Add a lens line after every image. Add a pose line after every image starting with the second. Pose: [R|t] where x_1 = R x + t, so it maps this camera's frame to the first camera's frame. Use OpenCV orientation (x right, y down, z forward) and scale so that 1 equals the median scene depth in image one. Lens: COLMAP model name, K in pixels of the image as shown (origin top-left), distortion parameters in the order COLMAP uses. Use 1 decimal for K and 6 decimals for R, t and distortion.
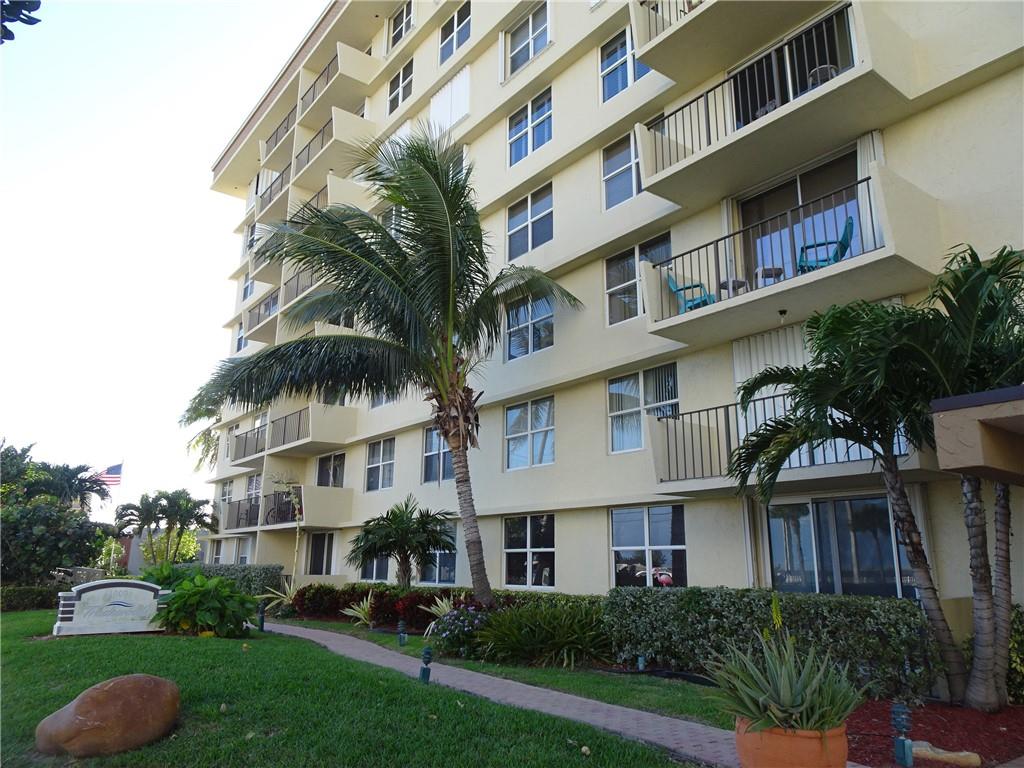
lens RADIAL K [[722.0, 0, 517.0], [0, 722.0, 383.7], [0, 0, 1]] dist [0.012071, -0.002632]
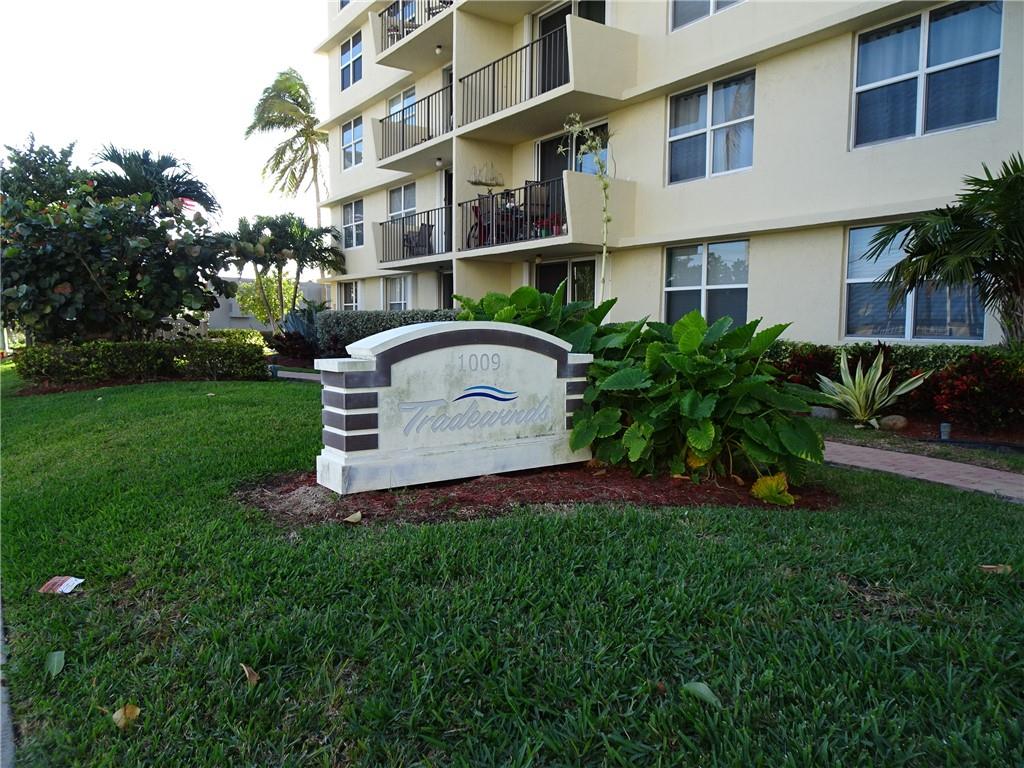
lens RADIAL K [[722.0, 0, 517.0], [0, 722.0, 383.7], [0, 0, 1]] dist [0.012071, -0.002632]
pose [[0.998962, 0.004419, -0.045342, -0.068449], [0.010484, 0.946278, 0.323183, 0.025525], [0.044334, -0.323323, 0.945250, 0.091194]]
